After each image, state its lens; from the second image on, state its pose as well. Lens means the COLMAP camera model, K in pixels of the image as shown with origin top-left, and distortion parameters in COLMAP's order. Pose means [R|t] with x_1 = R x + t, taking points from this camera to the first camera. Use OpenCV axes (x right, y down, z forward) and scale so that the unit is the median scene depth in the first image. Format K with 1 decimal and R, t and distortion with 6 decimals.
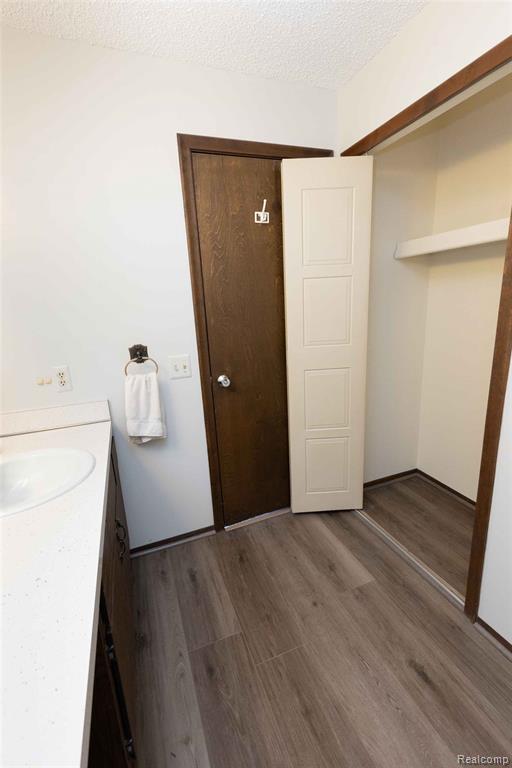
lens RADIAL K [[343.9, 0, 256.0], [0, 343.9, 384.0], [0, 0, 1]] dist [0.004151, -0.000222]
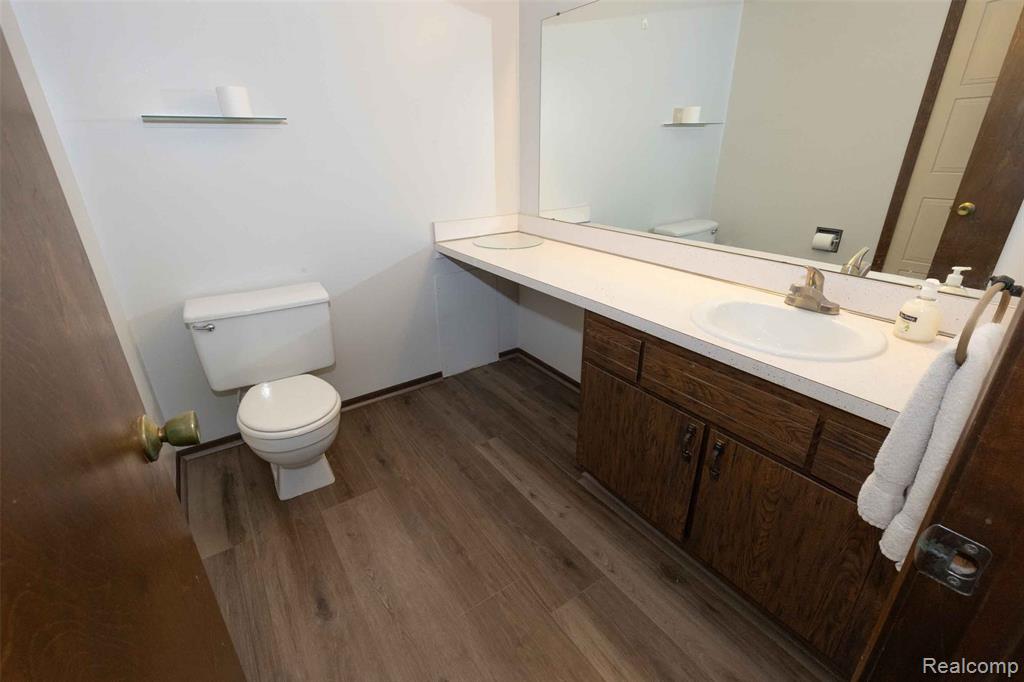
lens RADIAL K [[458.6, 0, 510.4], [0, 458.6, 342.8], [0, 0, 1]] dist [0.004151, -0.000222]
pose [[-0.970923, 0.153998, -0.183283, 0.144320], [0.010672, 0.792706, 0.609511, -0.337439], [0.239153, 0.589832, -0.771300, 1.577466]]
